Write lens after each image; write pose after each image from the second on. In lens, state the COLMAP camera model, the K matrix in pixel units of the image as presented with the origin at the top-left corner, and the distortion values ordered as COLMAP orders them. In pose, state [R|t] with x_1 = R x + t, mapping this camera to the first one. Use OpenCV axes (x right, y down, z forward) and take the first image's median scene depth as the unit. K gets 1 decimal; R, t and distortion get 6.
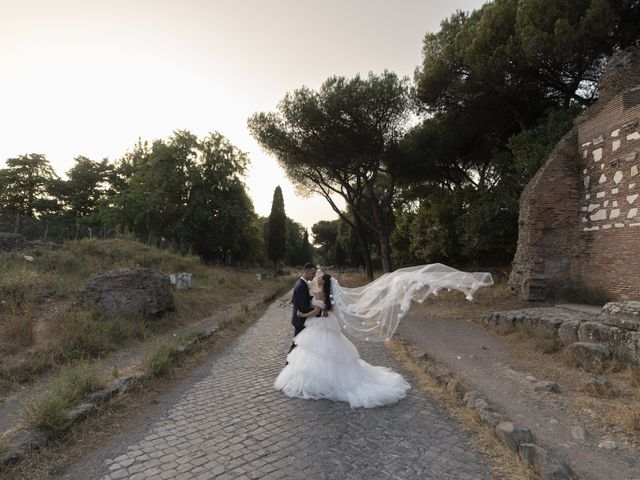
lens RADIAL K [[432.2, 0, 324.5], [0, 432.2, 239.8], [0, 0, 1]] dist [-0.002190, 0.001563]
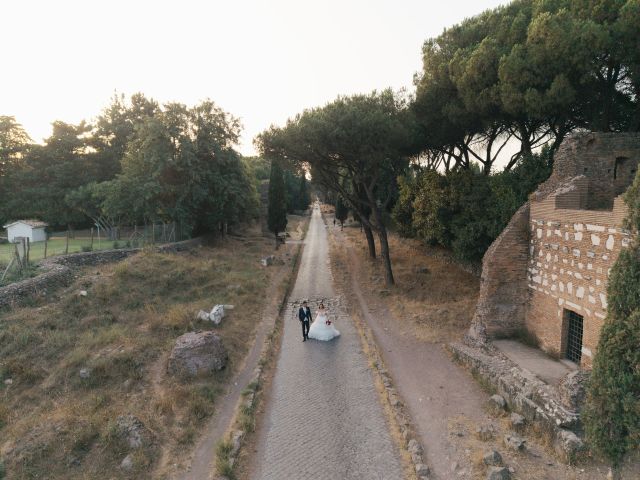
lens RADIAL K [[547.8, 0, 320.0], [0, 547.8, 240.0], [0, 0, 1]] dist [0.041177, -0.062946]
pose [[0.999606, -0.027288, -0.006573, -0.007617], [0.028048, 0.980088, 0.196570, -0.185701], [0.001078, -0.196677, 0.980468, -0.227069]]
